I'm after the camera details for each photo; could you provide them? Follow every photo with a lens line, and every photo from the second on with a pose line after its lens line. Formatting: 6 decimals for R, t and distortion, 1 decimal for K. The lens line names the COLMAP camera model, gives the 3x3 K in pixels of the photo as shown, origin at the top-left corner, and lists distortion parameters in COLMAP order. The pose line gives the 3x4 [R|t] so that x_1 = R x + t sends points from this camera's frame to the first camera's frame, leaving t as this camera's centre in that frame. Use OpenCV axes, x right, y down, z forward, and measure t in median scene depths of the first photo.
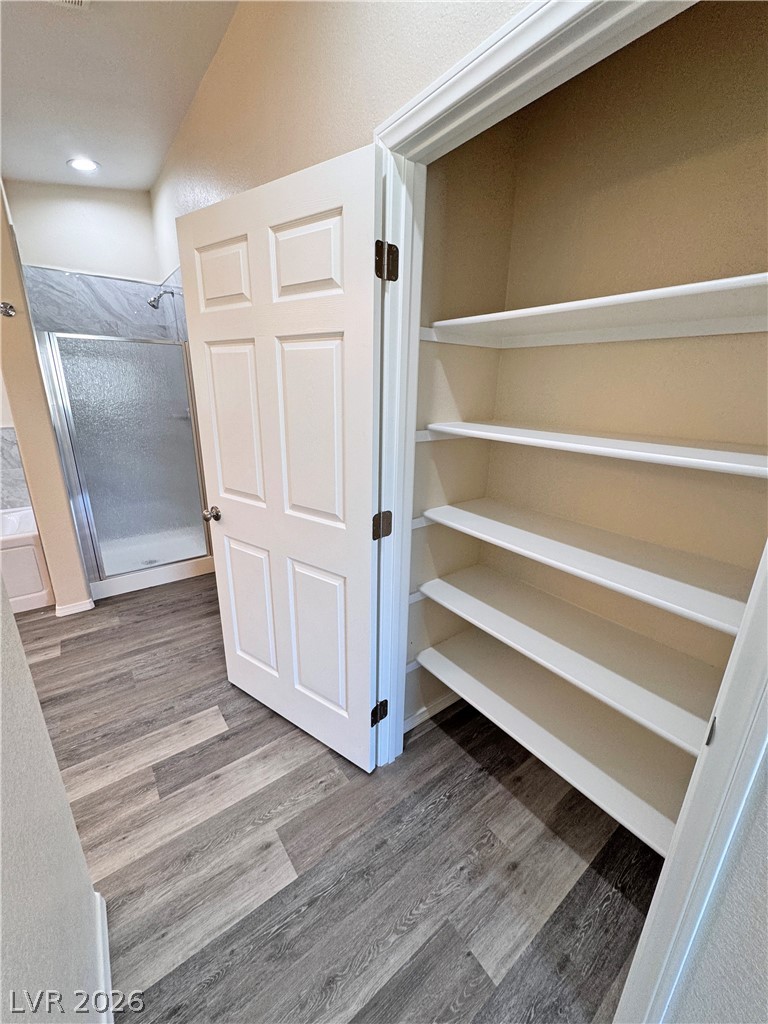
lens RADIAL K [[407.7, 0, 385.4], [0, 407.7, 512.4], [0, 0, 1]] dist [-0.000952, 0.000097]
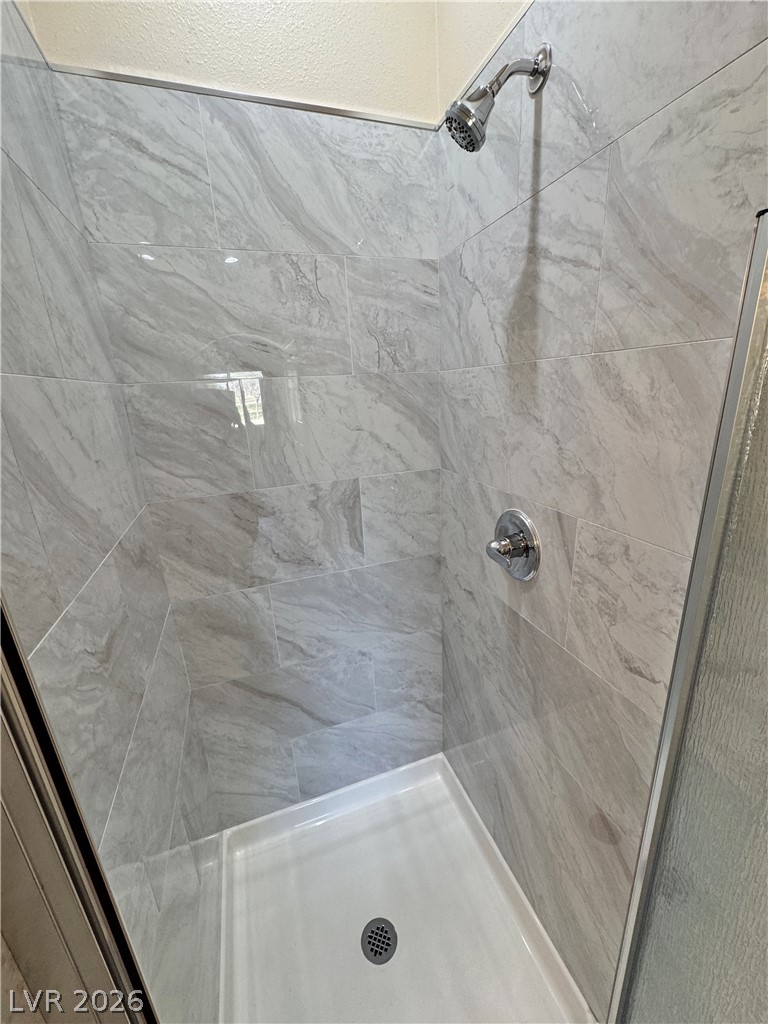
lens RADIAL K [[407.7, 0, 387.3], [0, 407.7, 514.1], [0, 0, 1]] dist [-0.000952, 0.000097]
pose [[0.952248, 0.032402, -0.303601, -0.527430], [-0.028069, 0.999432, 0.018624, -0.284747], [0.304032, -0.009213, 0.952617, 0.745340]]
